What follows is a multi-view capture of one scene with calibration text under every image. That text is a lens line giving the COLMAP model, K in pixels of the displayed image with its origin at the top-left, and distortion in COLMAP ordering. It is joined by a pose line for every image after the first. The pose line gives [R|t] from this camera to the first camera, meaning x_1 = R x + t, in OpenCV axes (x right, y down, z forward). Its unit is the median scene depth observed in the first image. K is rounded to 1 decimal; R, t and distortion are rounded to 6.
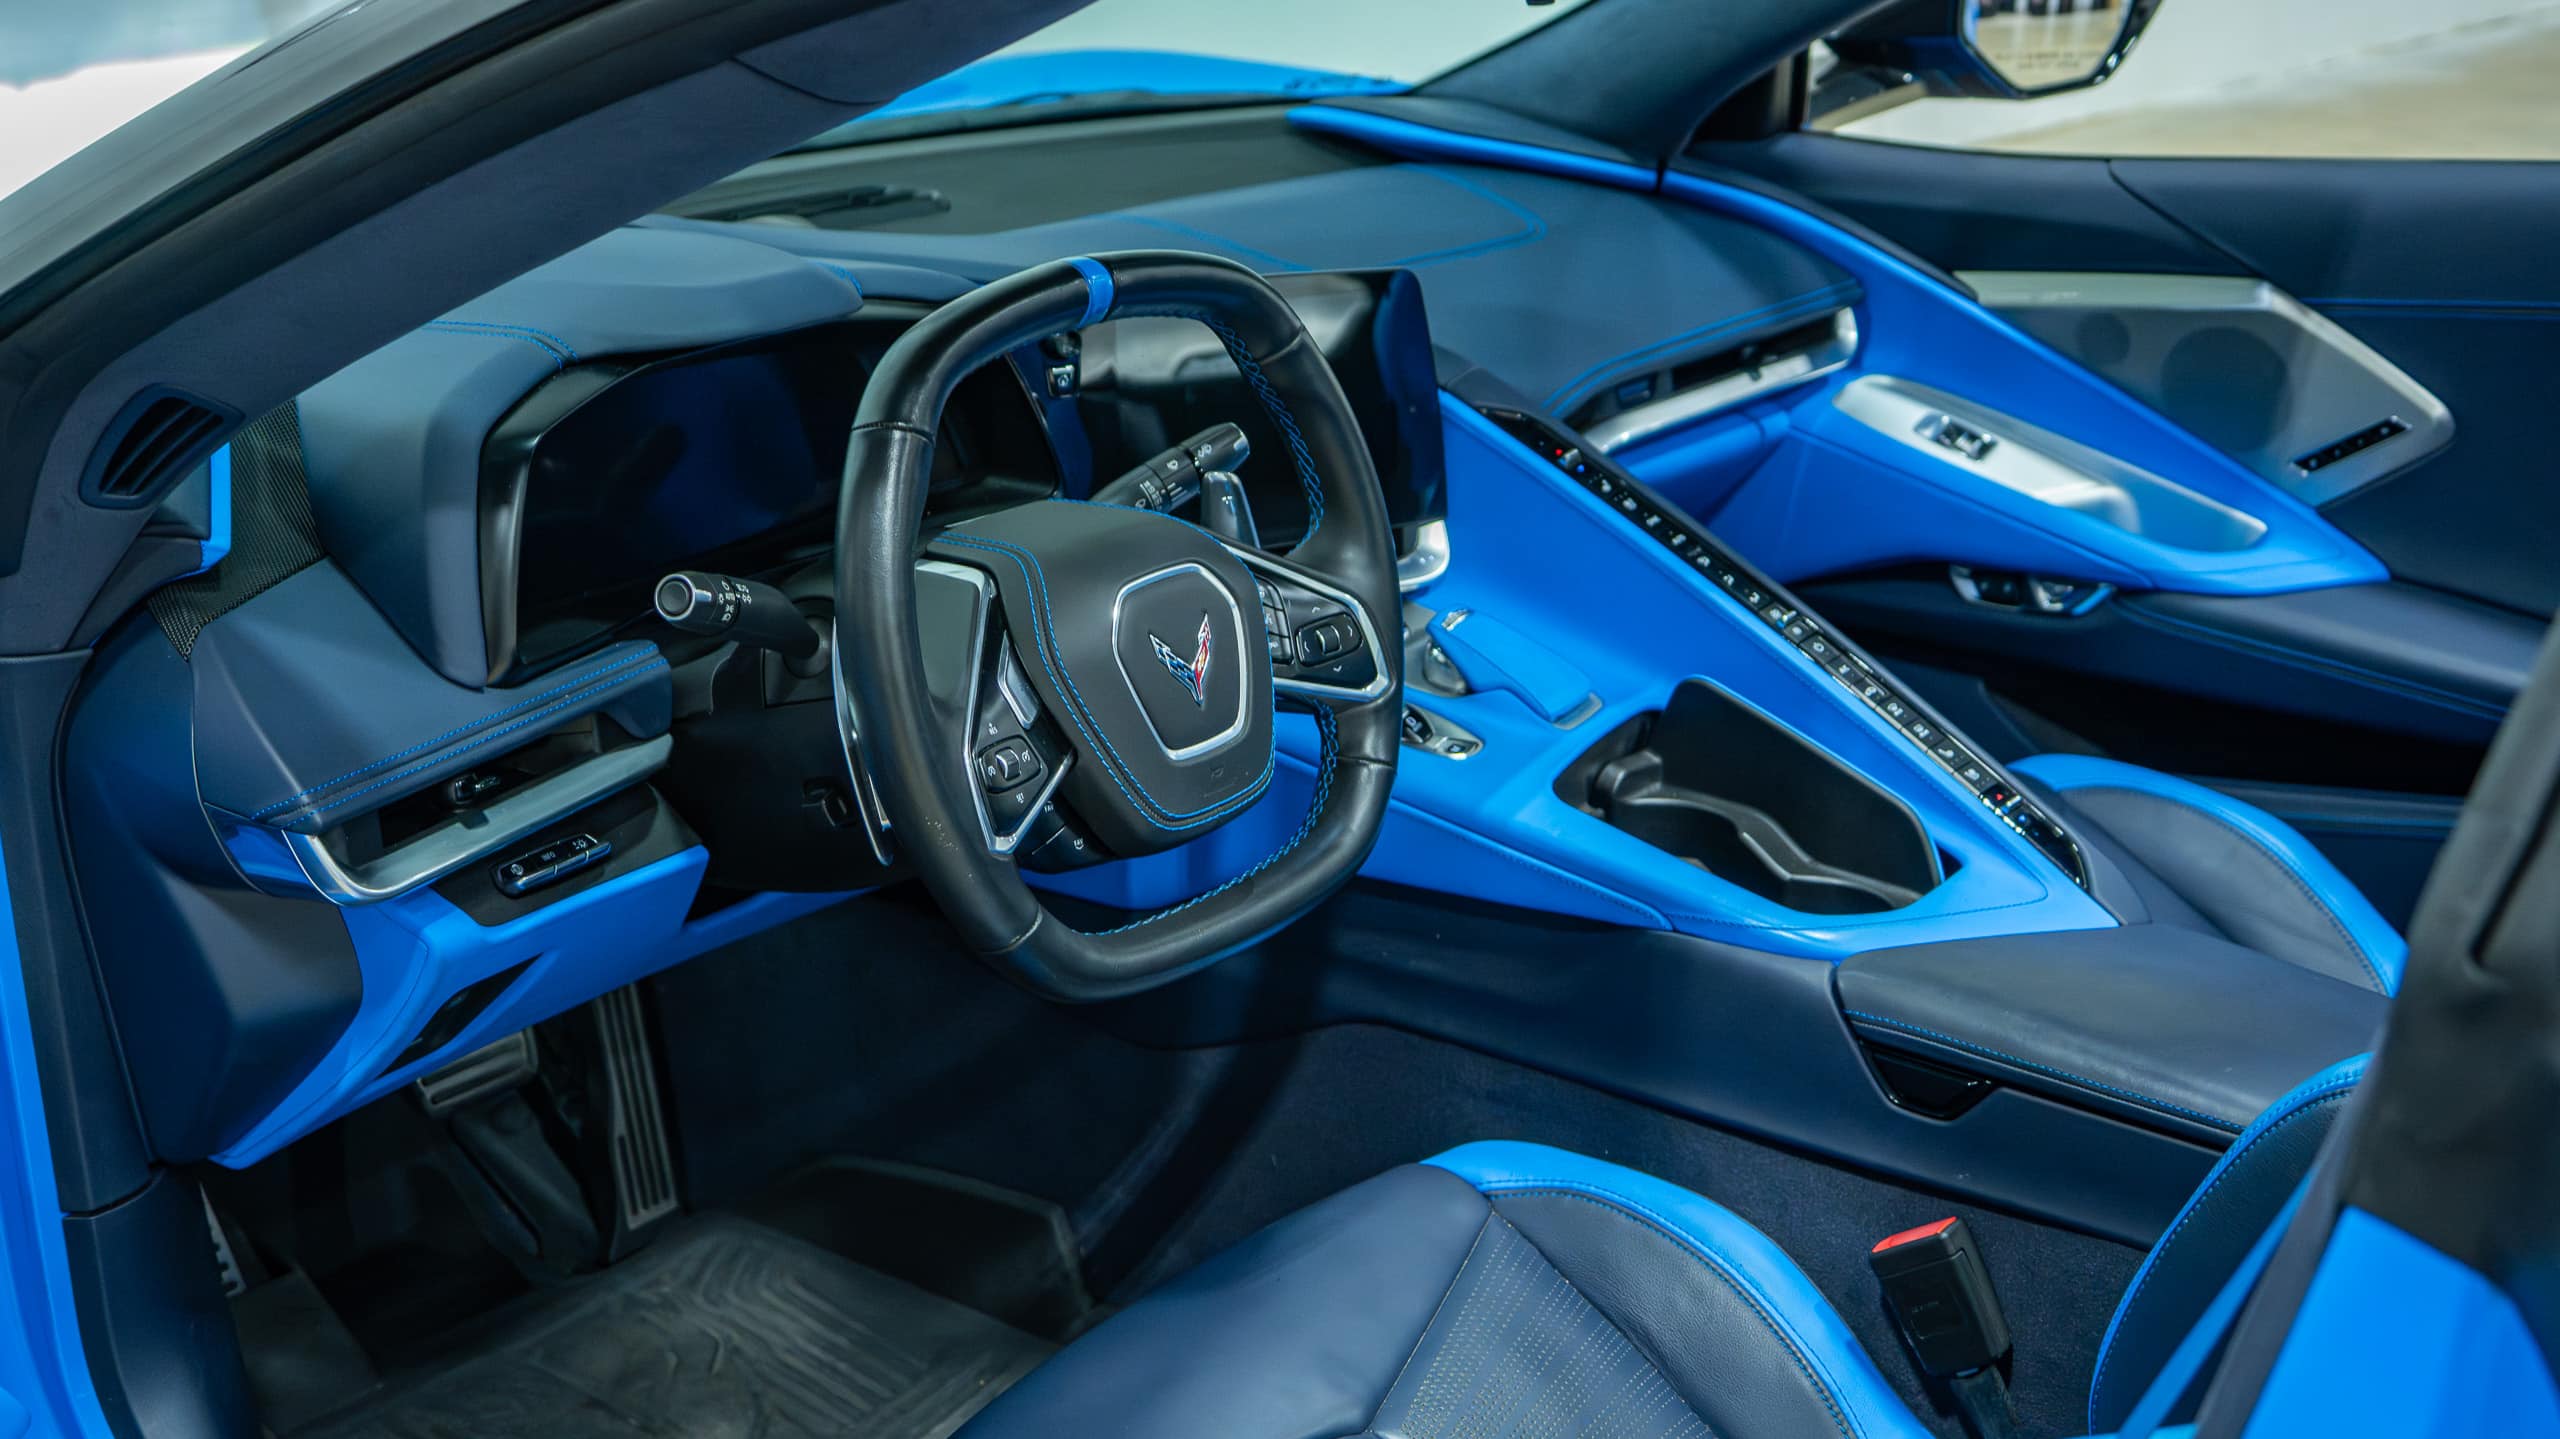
lens RADIAL K [[3118.1, 0, 1280.0], [0, 3118.1, 719.5], [0, 0, 1]] dist [-0.071116, 0.013162]
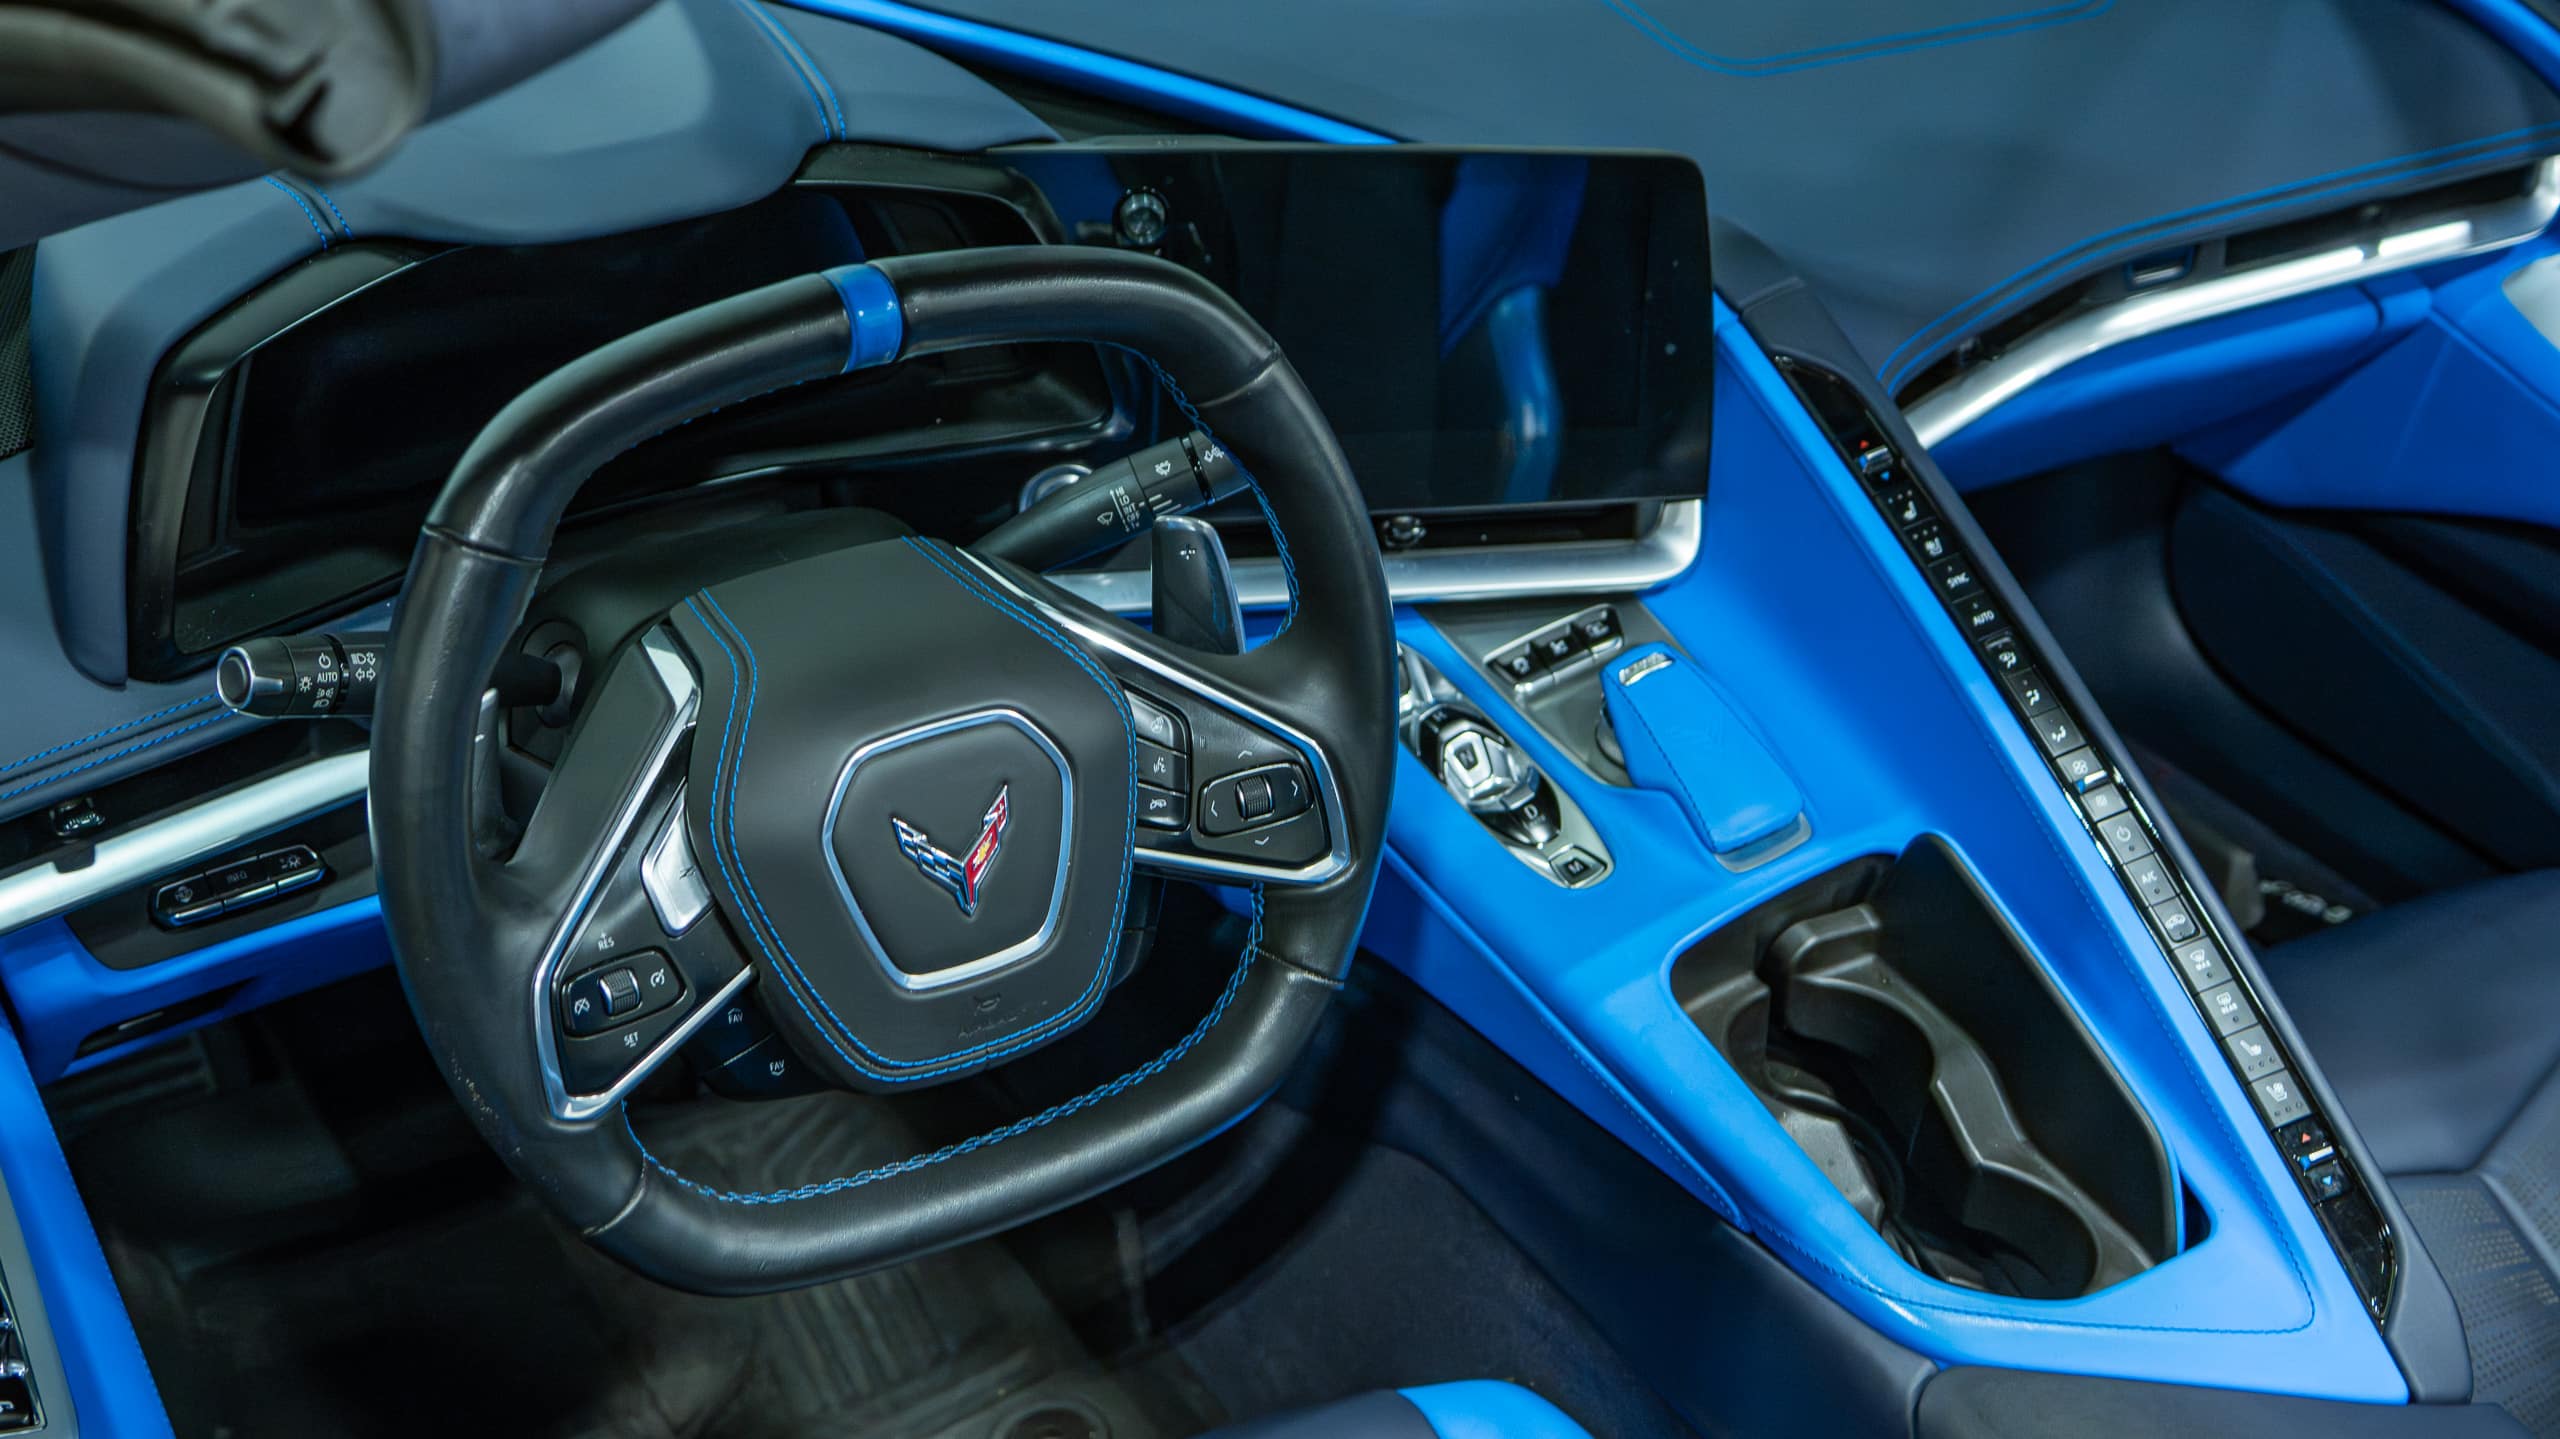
lens RADIAL K [[3221.1, 0, 1284.5], [0, 3221.1, 681.1], [0, 0, 1]] dist [-0.116487, 0.269260]
pose [[0.933984, 0.209522, -0.289437, 0.197234], [-0.144353, 0.962245, 0.230752, -0.191500], [0.326857, -0.173737, 0.928967, 0.290579]]
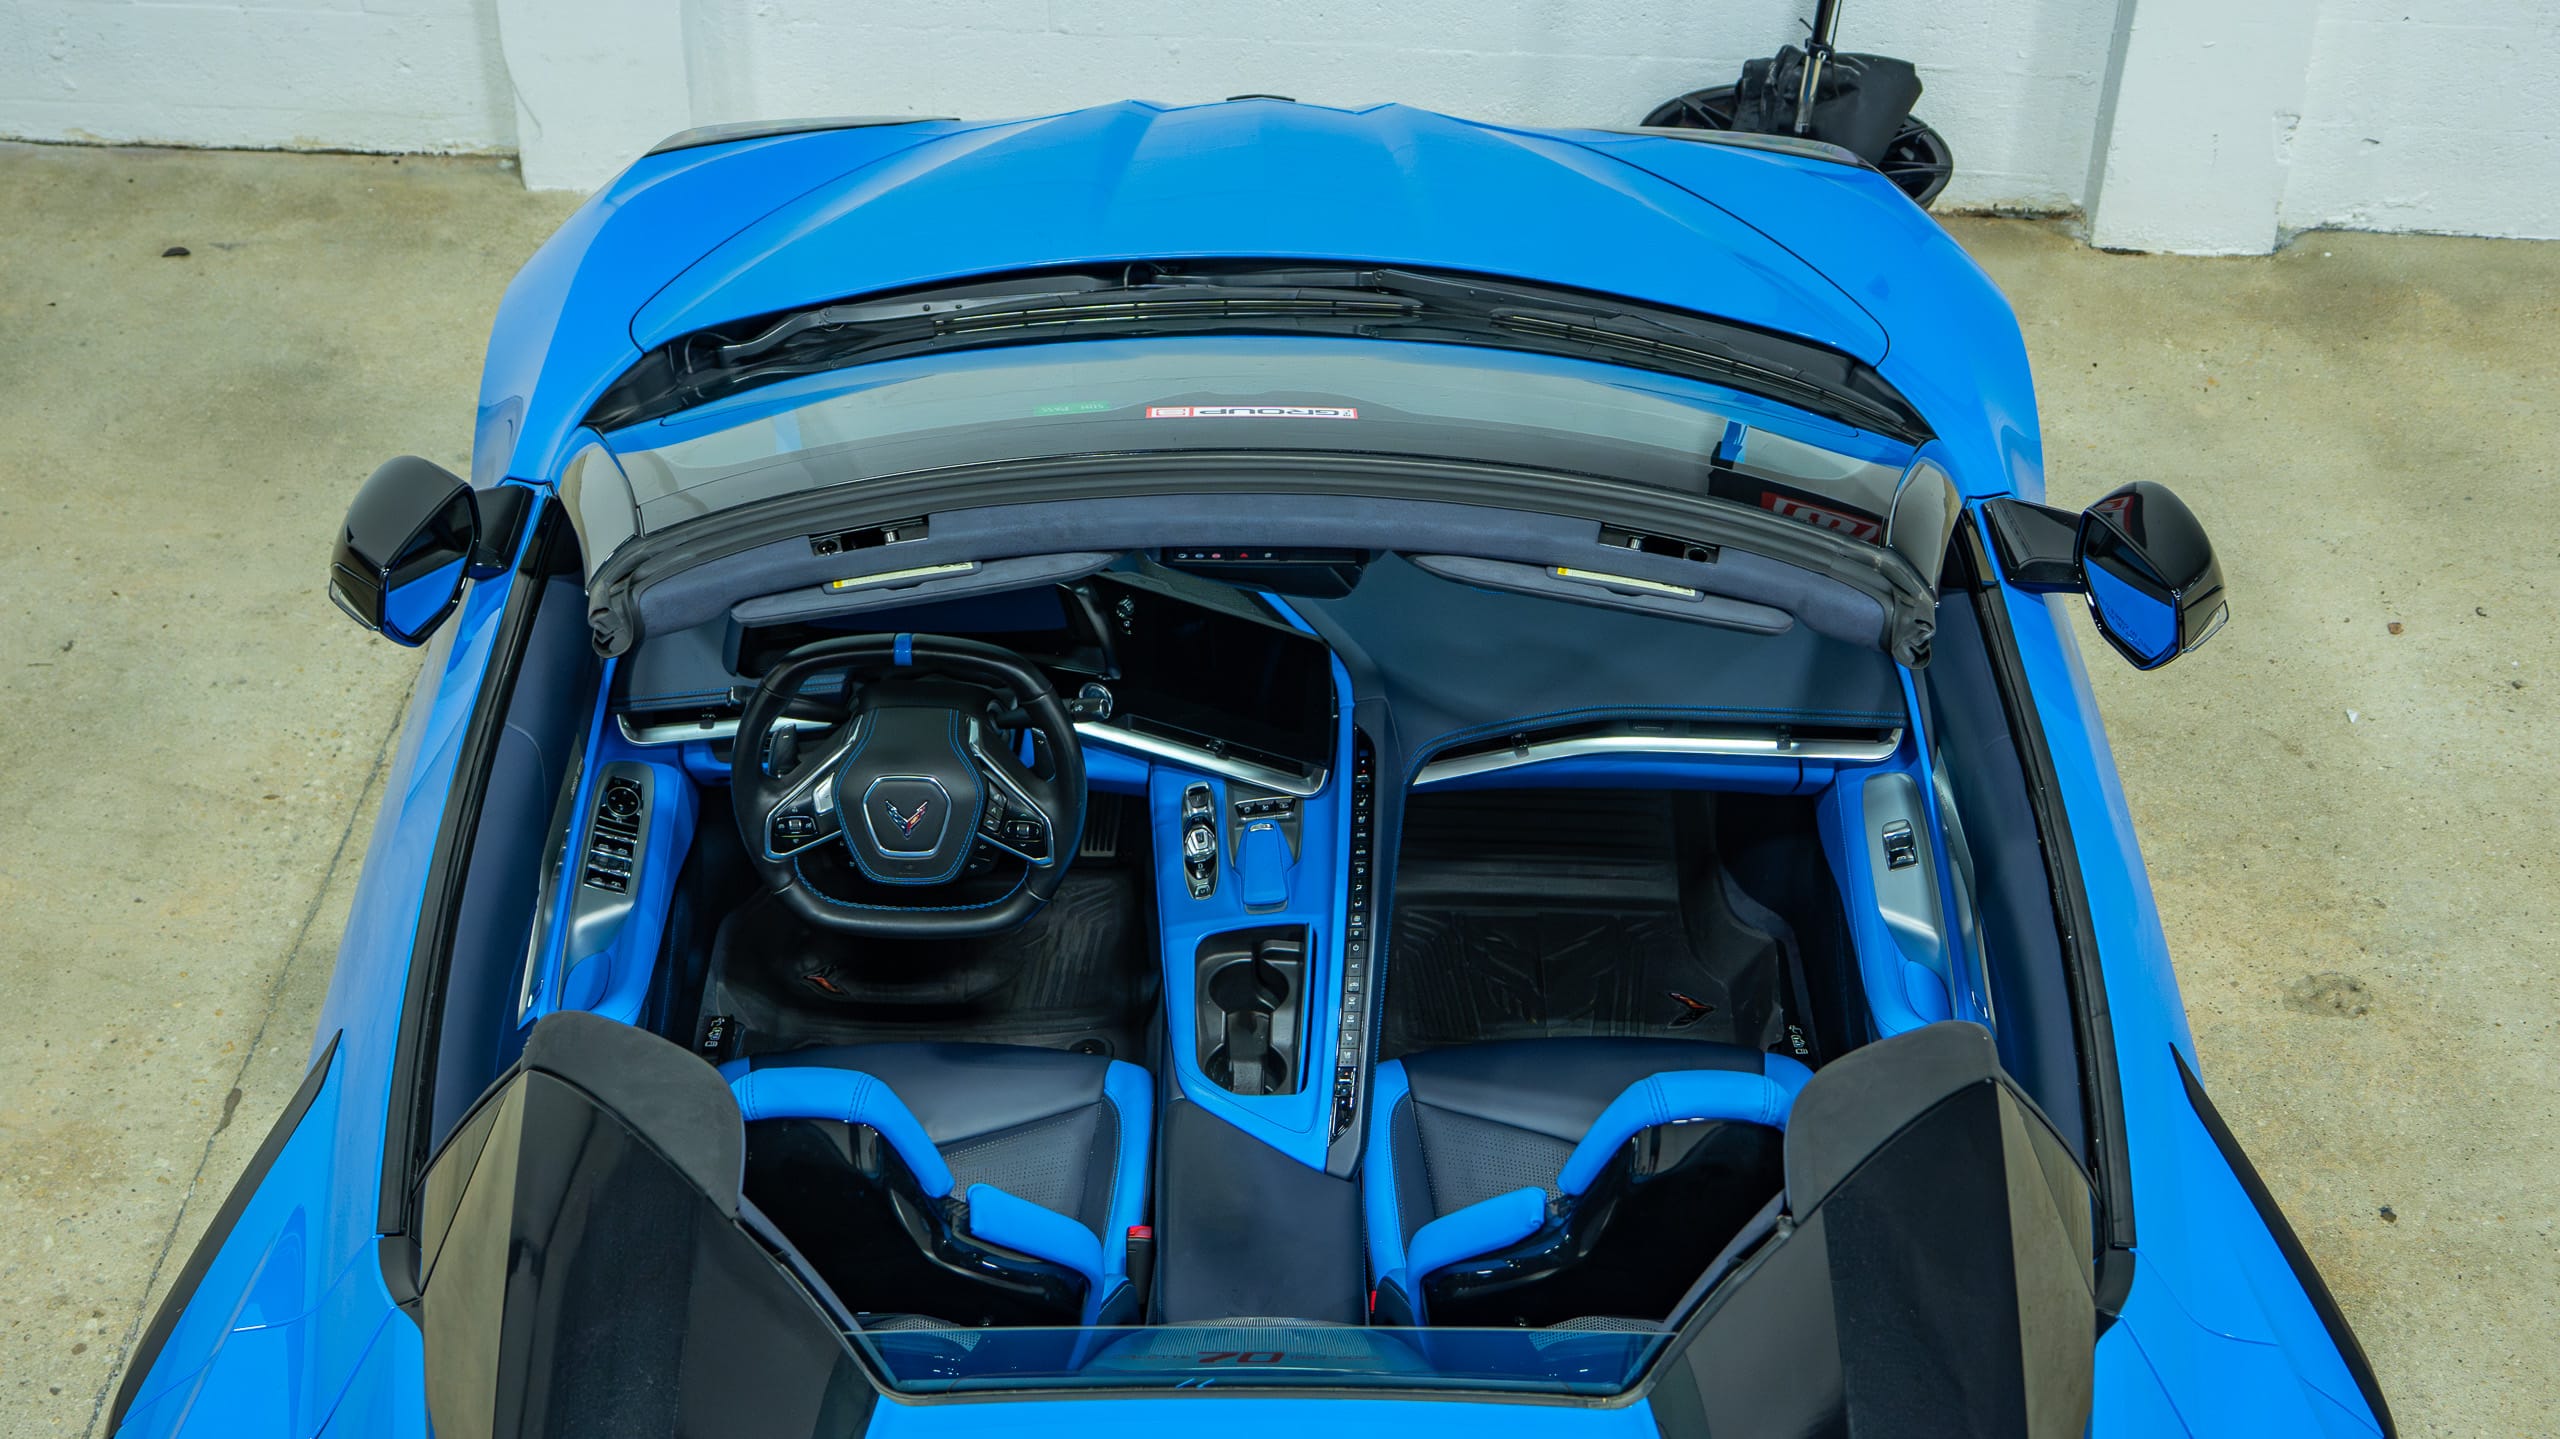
lens RADIAL K [[3118.1, 0, 1280.0], [0, 3118.1, 719.5], [0, 0, 1]] dist [-0.071116, 0.013162]
pose [[0.627763, 0.488288, -0.606208, 1.165205], [-0.287454, 0.869157, 0.402413, -0.844022], [0.723383, -0.078363, 0.685985, -0.251095]]
